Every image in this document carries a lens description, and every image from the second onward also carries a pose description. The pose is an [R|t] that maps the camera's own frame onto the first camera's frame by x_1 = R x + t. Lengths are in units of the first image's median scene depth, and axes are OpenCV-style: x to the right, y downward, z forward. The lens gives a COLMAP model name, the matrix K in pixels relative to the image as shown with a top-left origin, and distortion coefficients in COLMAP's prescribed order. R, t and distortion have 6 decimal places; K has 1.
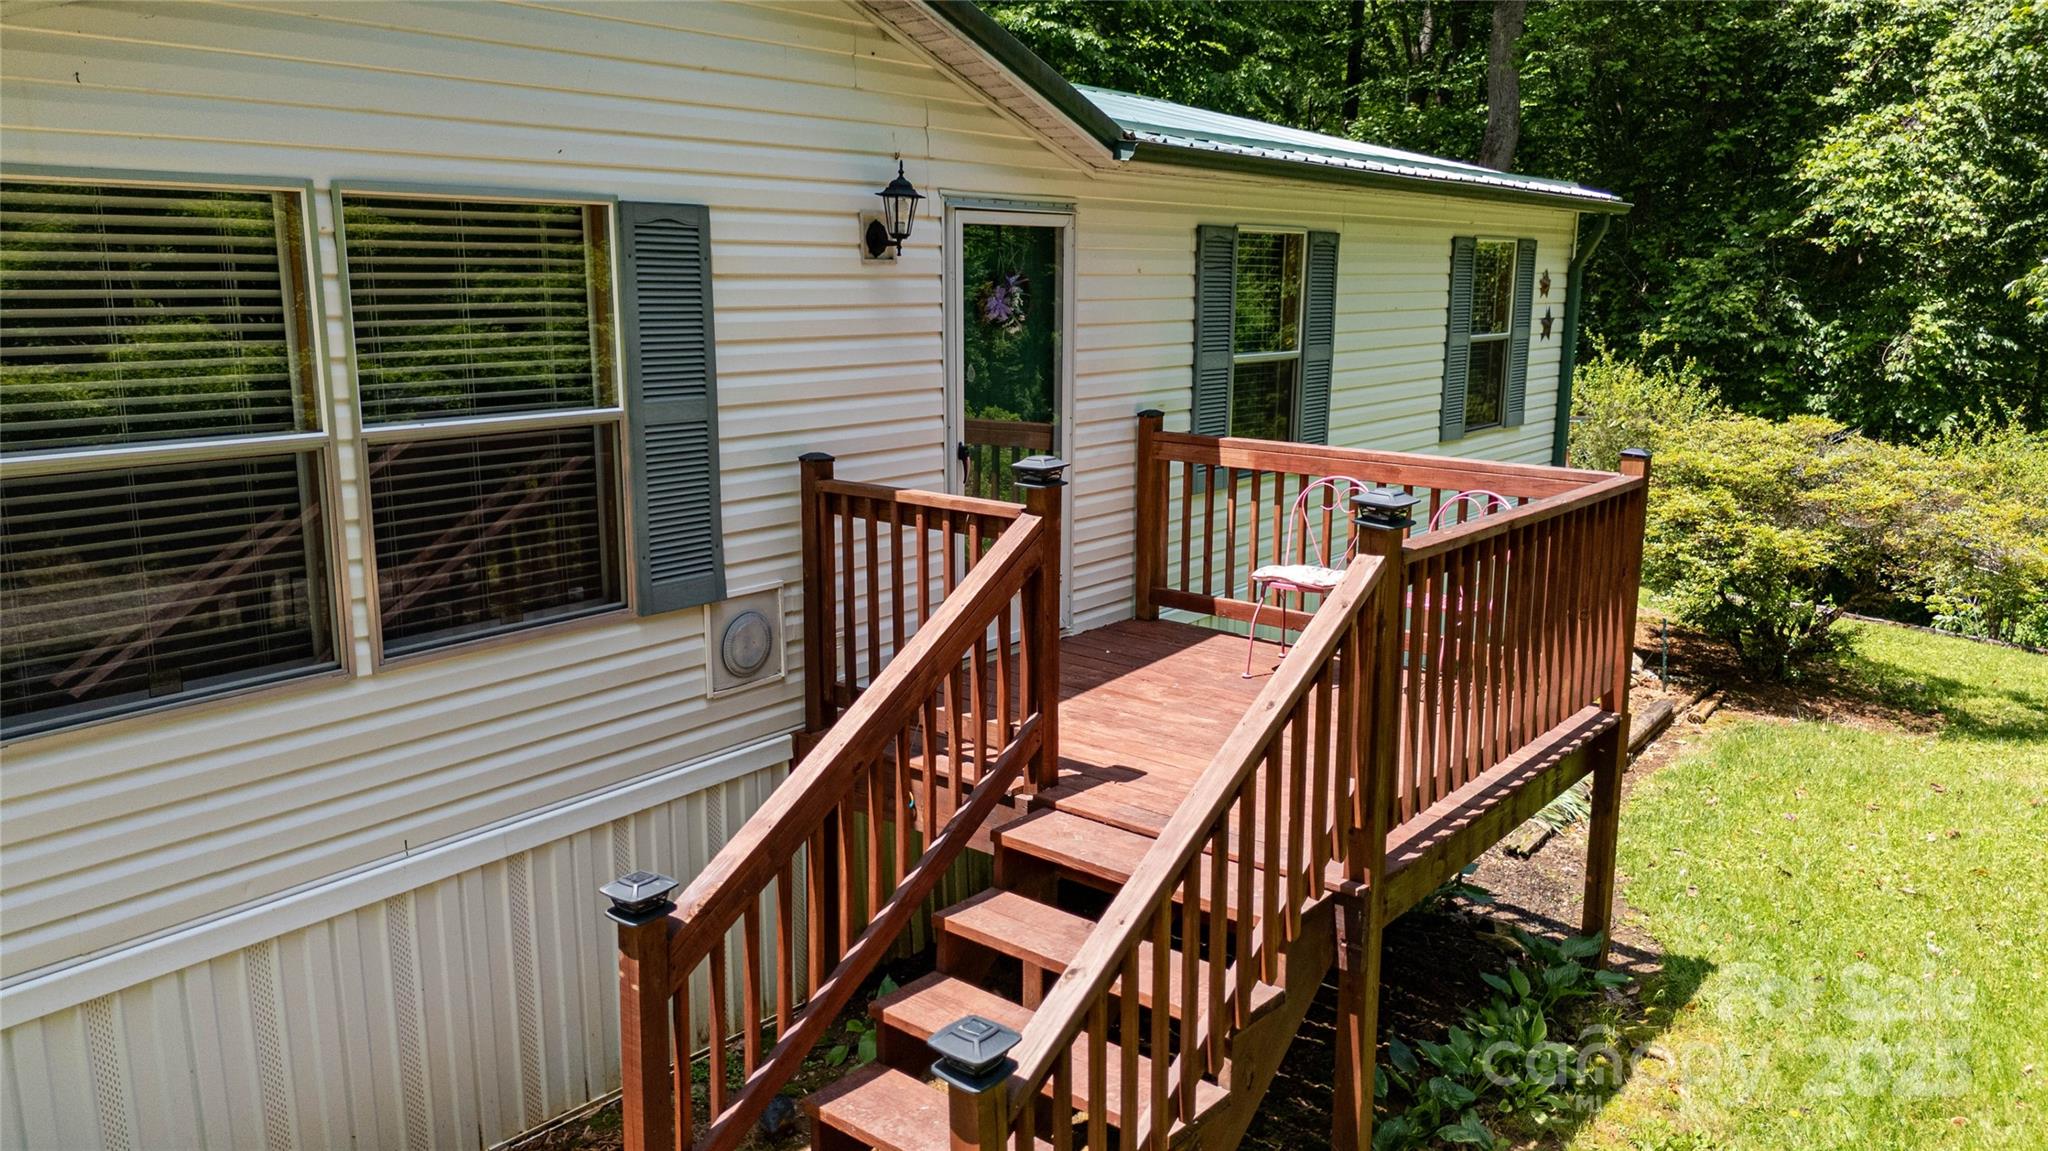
lens RADIAL K [[1538.9, 0, 1029.4], [0, 1538.9, 577.3], [0, 0, 1]] dist [0.064385, -0.011307]
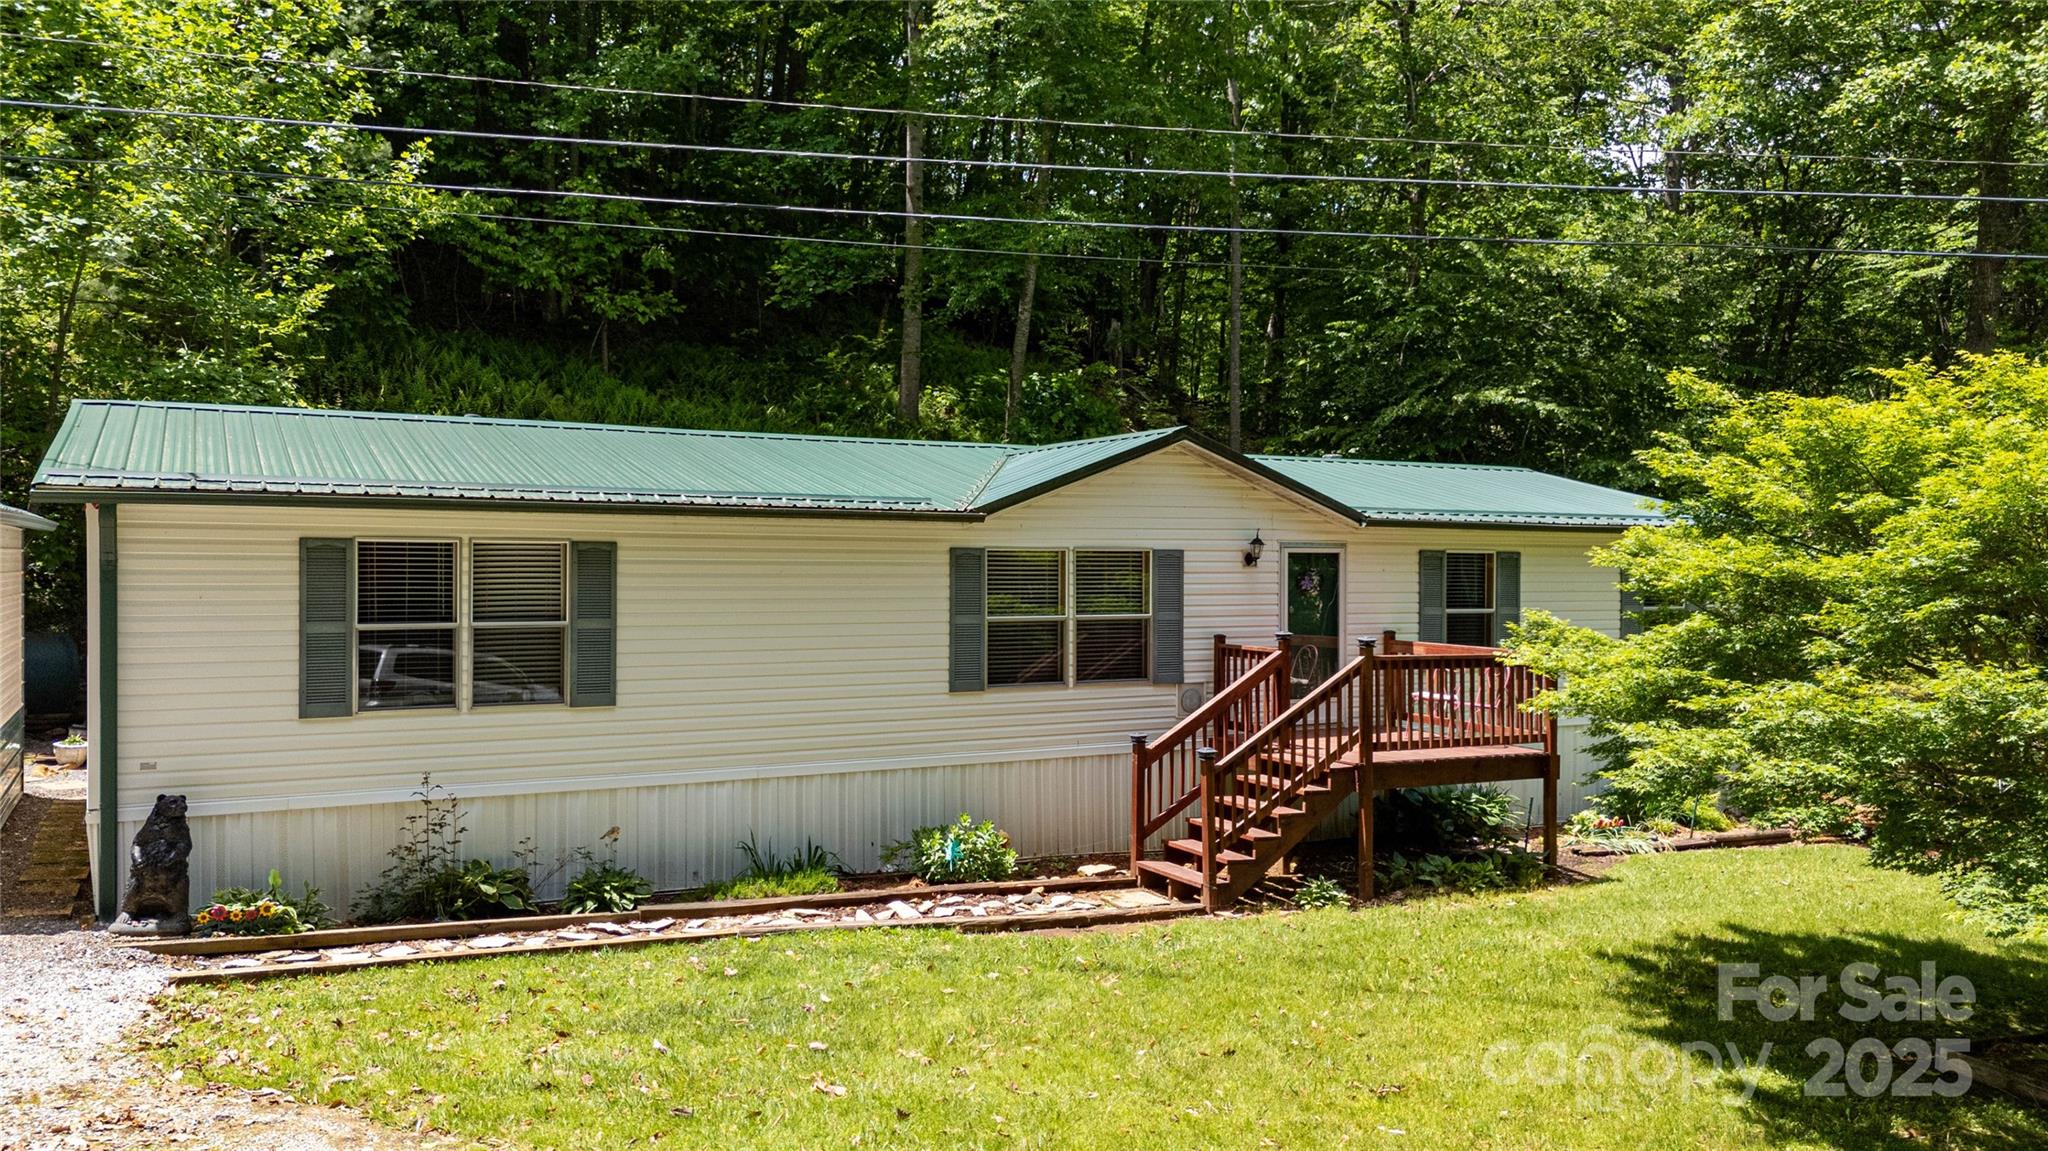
lens RADIAL K [[1538.9, 0, 1011.9], [0, 1538.9, 566.4], [0, 0, 1]] dist [0.064385, -0.011307]
pose [[0.915522, -0.003089, -0.402256, 0.647548], [-0.077043, 0.980113, -0.182874, 0.342269], [0.394821, 0.198416, 0.897077, -1.697339]]
